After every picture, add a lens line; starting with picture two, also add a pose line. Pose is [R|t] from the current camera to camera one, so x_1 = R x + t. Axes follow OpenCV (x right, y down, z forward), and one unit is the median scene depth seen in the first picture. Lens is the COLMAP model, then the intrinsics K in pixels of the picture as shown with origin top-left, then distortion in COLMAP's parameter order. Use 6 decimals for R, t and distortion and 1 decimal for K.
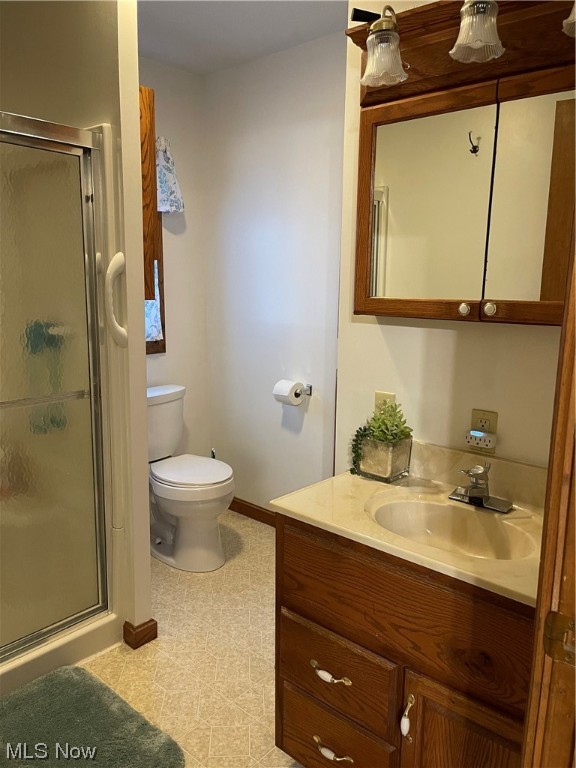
lens RADIAL K [[573.6, 0, 288.0], [0, 573.6, 384.0], [0, 0, 1]] dist [0.031896, -0.057401]
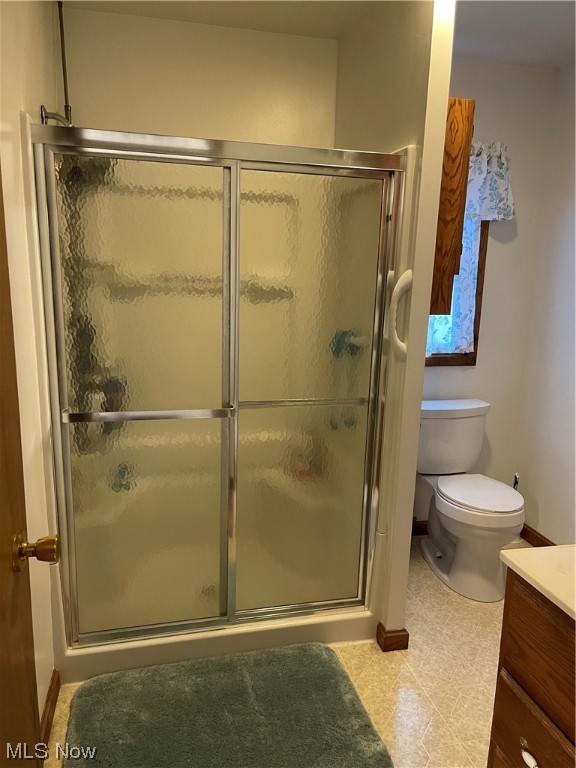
lens RADIAL K [[573.6, 0, 288.0], [0, 573.6, 384.0], [0, 0, 1]] dist [0.031896, -0.057401]
pose [[0.809180, 0.113832, -0.576429, 0.133196], [-0.111810, 0.992959, 0.039131, -0.037803], [0.576825, 0.032787, 0.816209, 0.038319]]
